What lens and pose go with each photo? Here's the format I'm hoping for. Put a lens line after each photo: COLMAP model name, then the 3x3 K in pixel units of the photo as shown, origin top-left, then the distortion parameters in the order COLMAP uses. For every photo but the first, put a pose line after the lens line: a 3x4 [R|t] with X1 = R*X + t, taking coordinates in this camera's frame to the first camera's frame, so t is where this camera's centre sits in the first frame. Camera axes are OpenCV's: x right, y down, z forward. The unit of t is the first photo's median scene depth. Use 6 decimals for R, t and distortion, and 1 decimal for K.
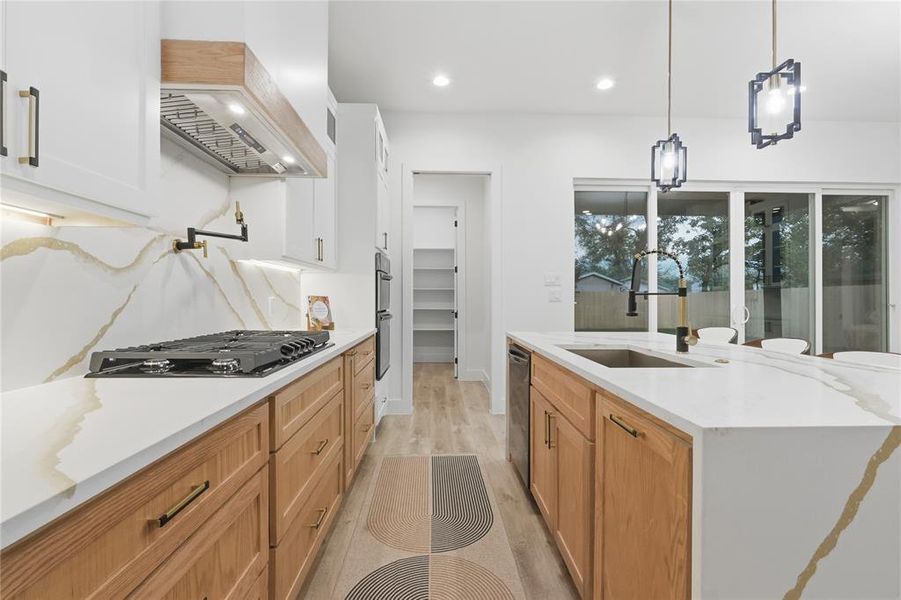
lens RADIAL K [[415.9, 0, 450.5], [0, 415.9, 300.0], [0, 0, 1]] dist [-0.000796, -0.000721]
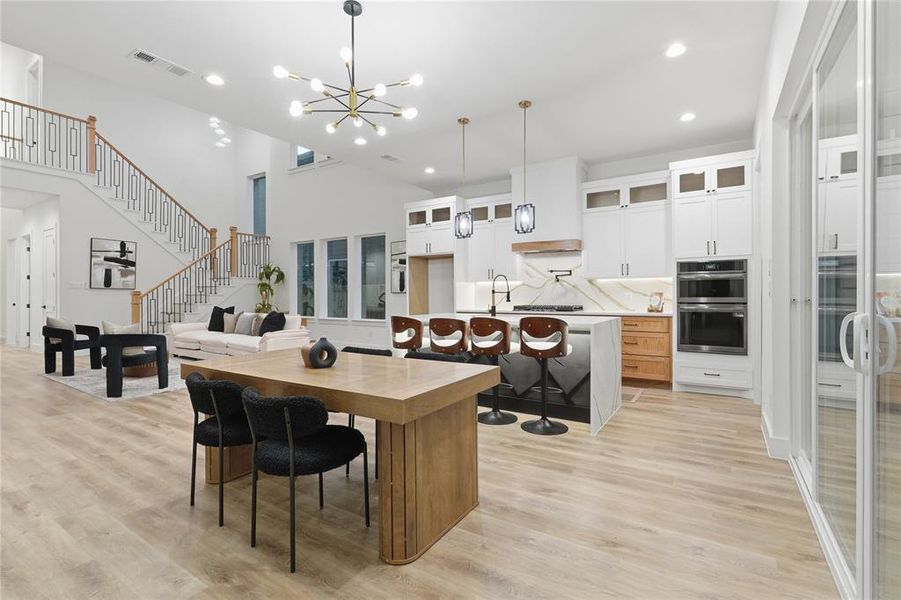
lens RADIAL K [[418.2, 0, 448.7], [0, 418.2, 294.1], [0, 0, 1]] dist [0.002789, 0.000976]
pose [[-0.571349, -0.003050, -0.820701, 2.299367], [-0.005612, 0.999984, 0.000191, 0.002558], [0.820688, 0.004715, -0.571358, 1.812433]]
